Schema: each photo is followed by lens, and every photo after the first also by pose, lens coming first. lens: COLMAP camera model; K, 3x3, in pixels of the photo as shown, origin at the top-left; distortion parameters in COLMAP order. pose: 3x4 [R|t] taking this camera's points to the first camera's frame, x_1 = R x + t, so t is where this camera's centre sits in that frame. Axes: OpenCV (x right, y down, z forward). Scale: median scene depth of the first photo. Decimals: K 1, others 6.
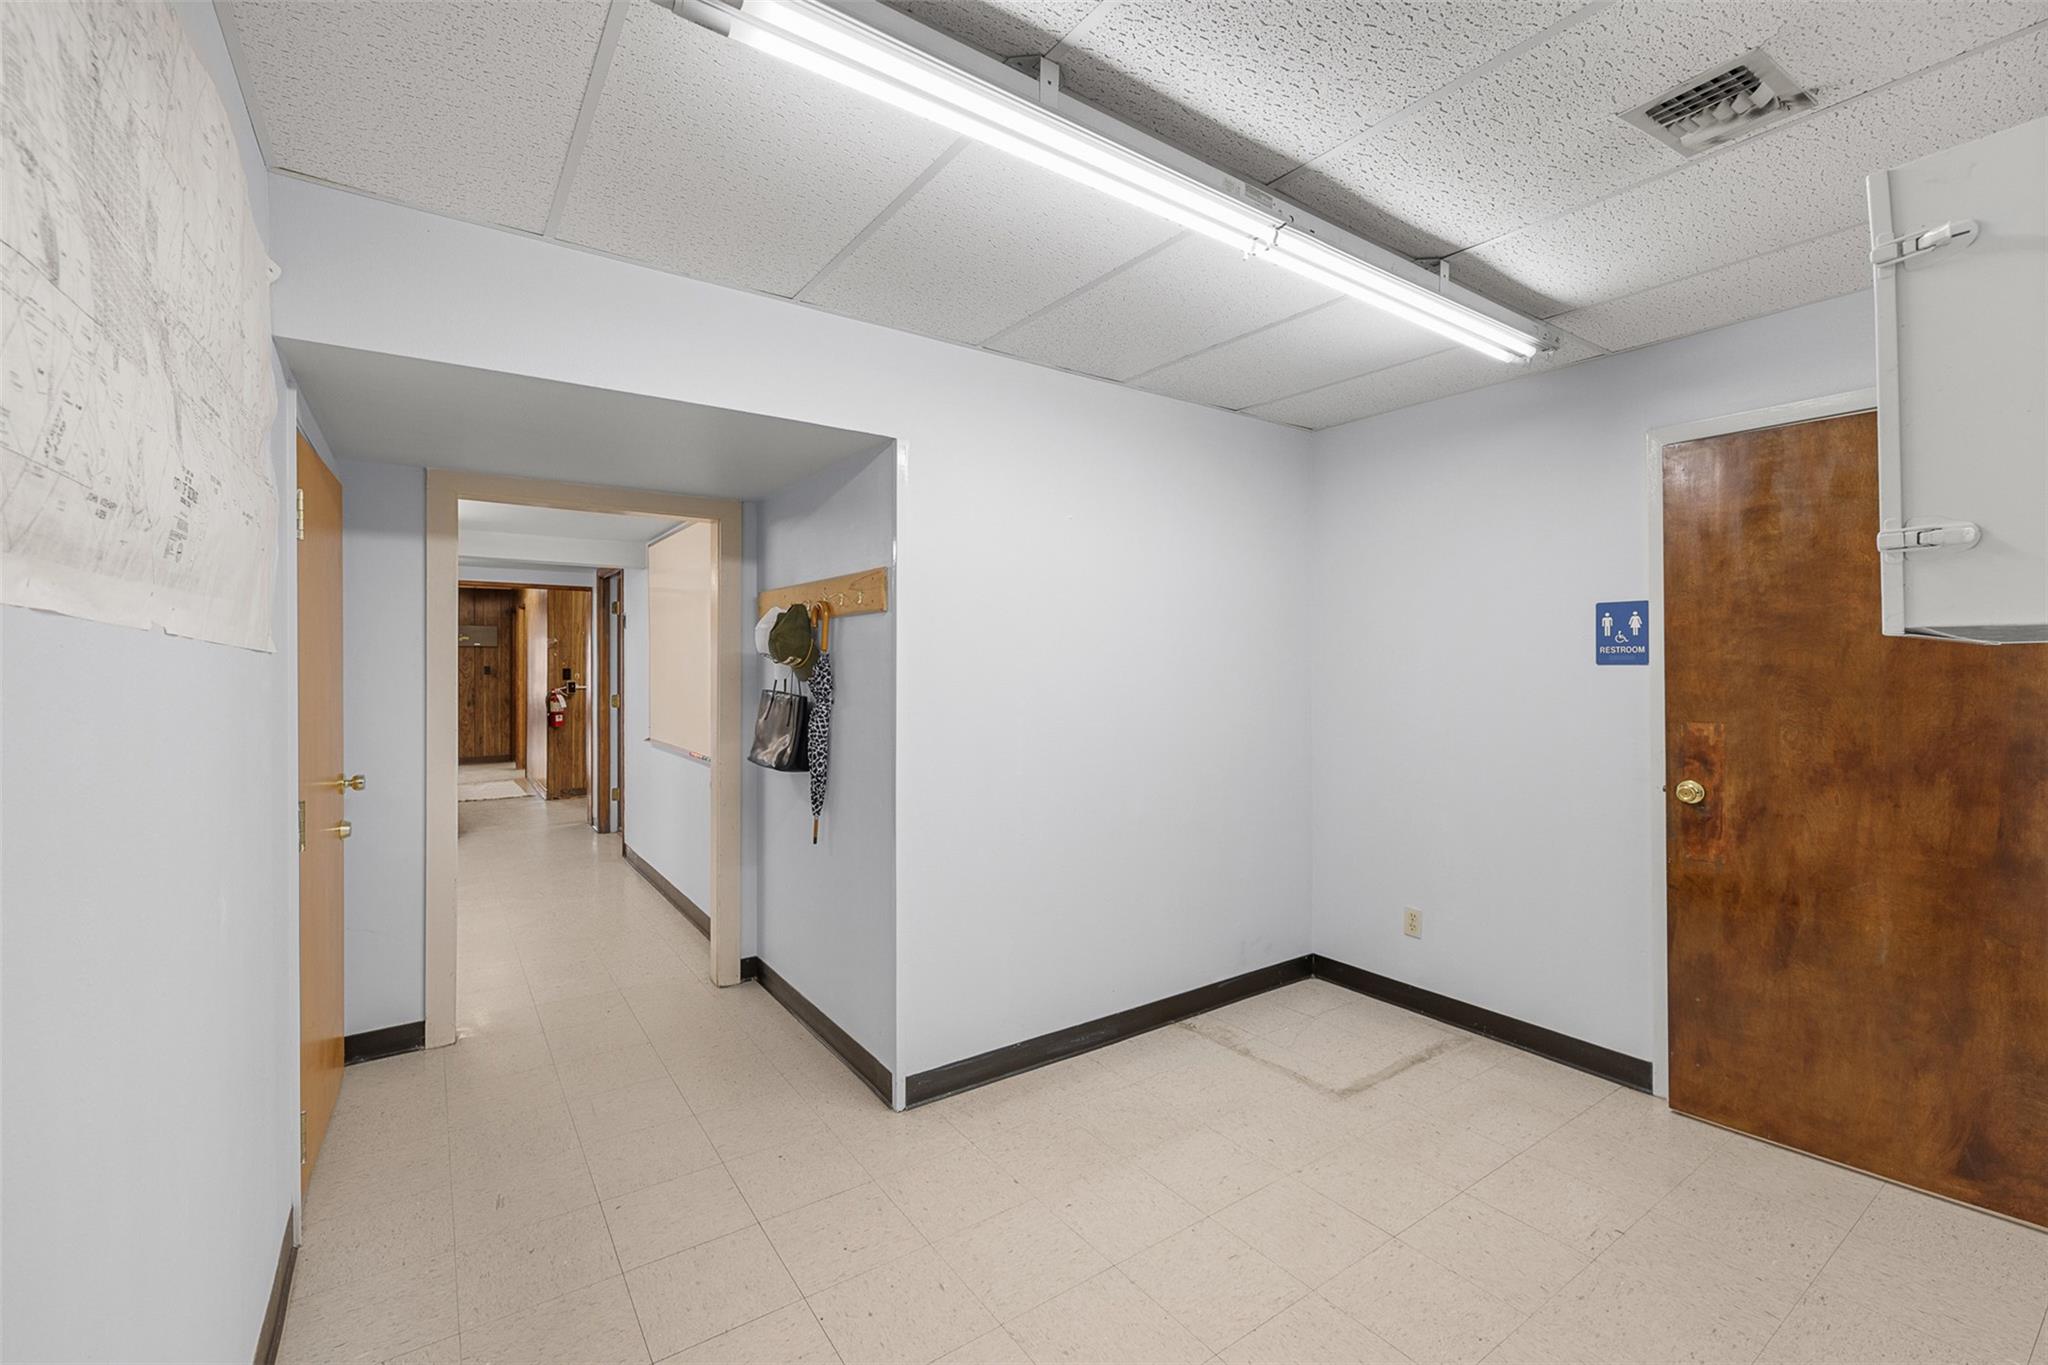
lens RADIAL K [[867.4, 0, 1026.5], [0, 867.4, 671.2], [0, 0, 1]] dist [-0.003748, -0.000090]
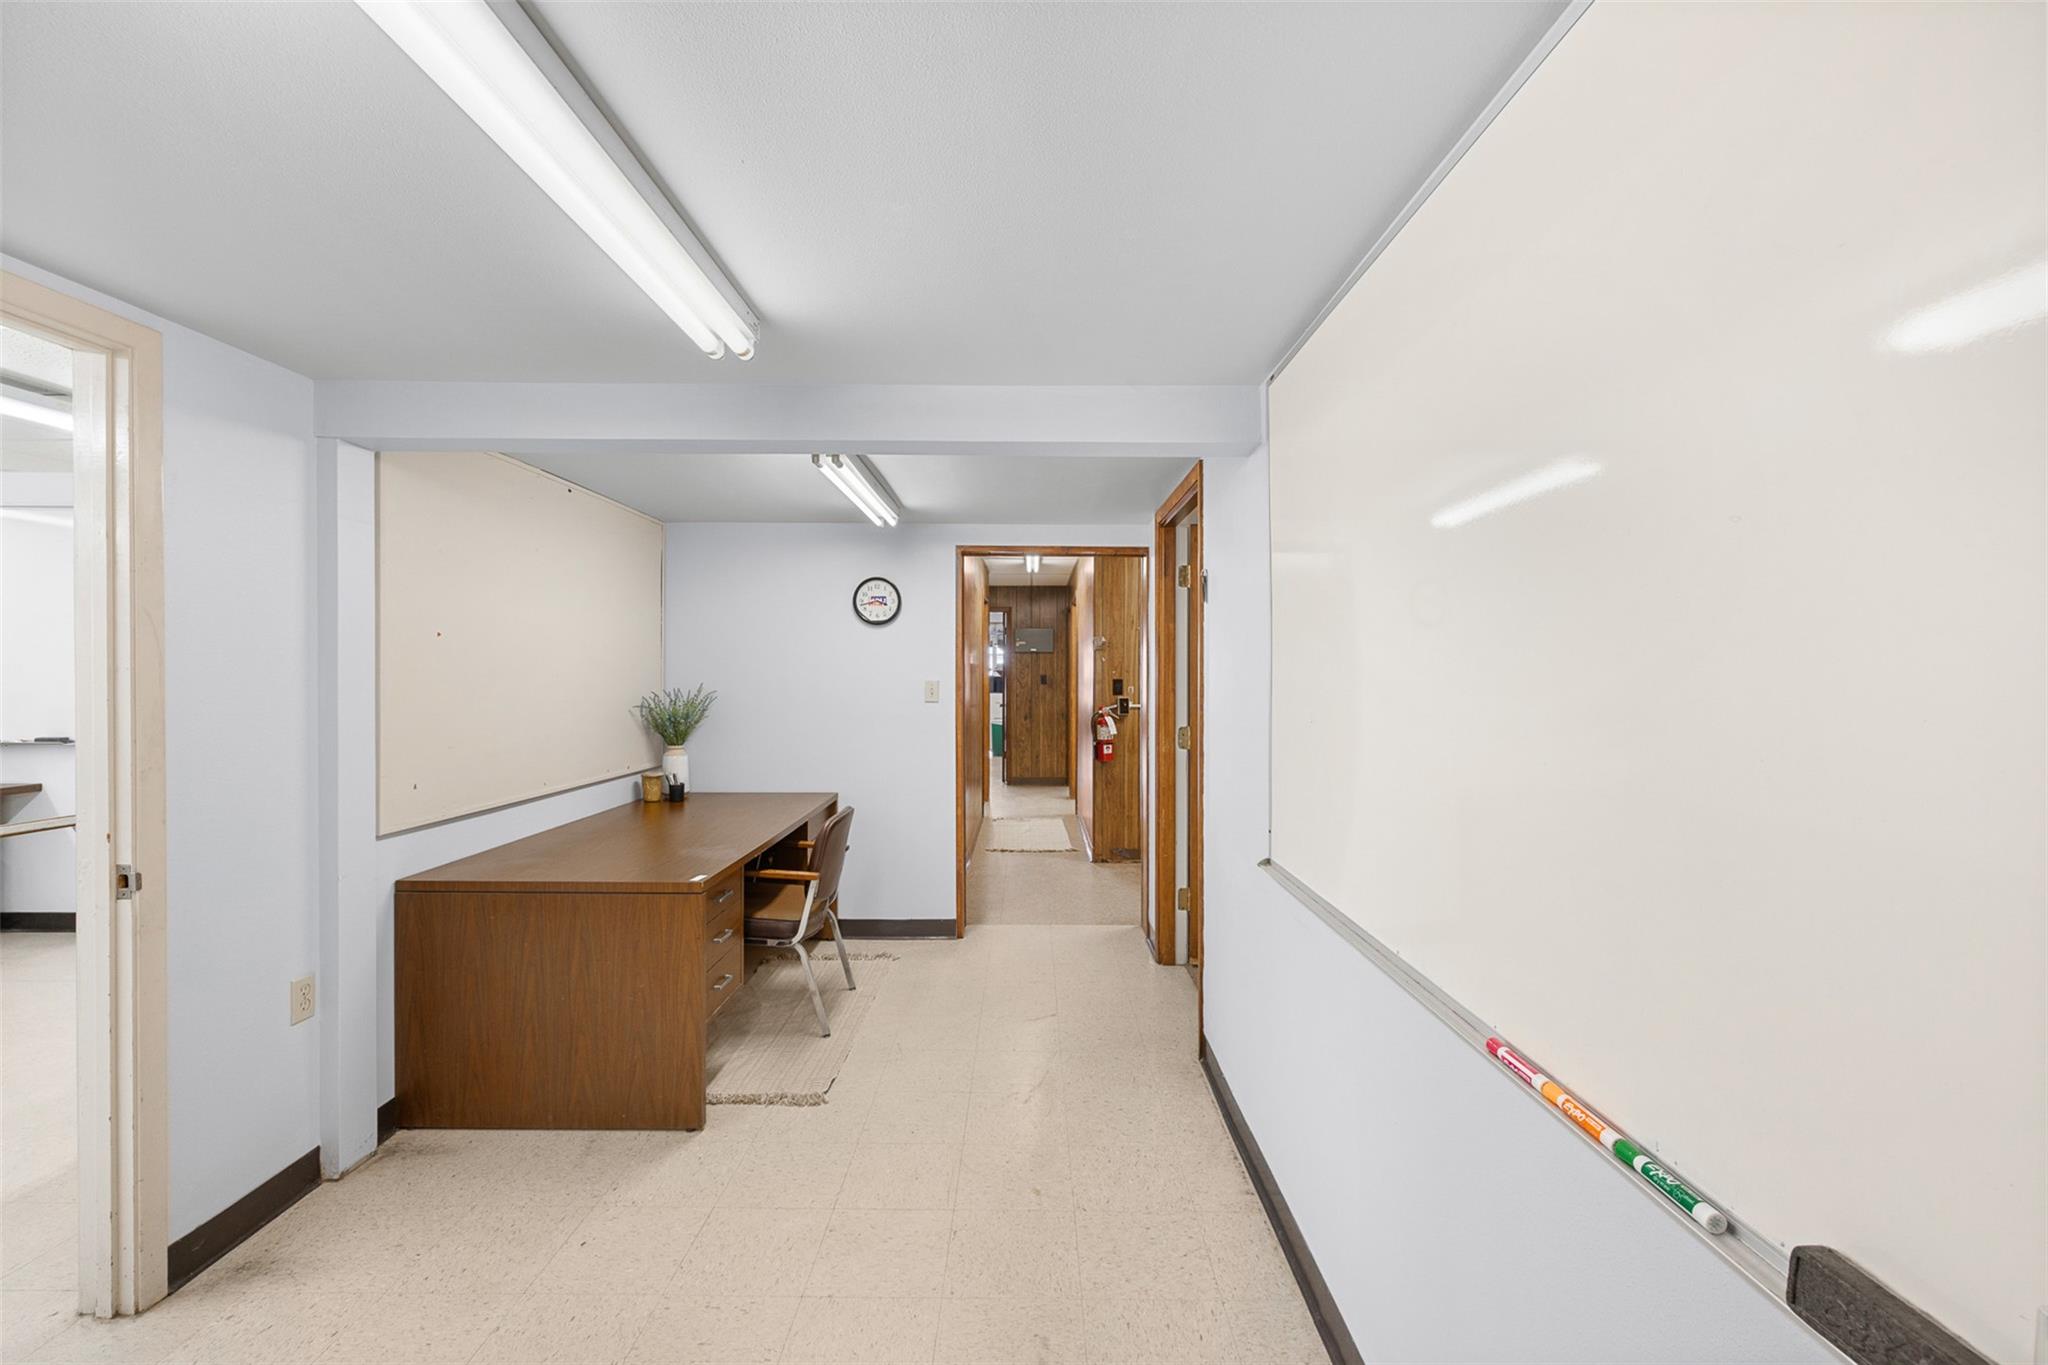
lens RADIAL K [[867.4, 0, 1024.5], [0, 867.4, 680.9], [0, 0, 1]] dist [-0.003748, -0.000090]
pose [[0.818305, 0.003250, -0.574774, -0.185035], [-0.001266, 0.999992, 0.003852, -0.004229], [0.574782, -0.002425, 0.818303, 0.375791]]
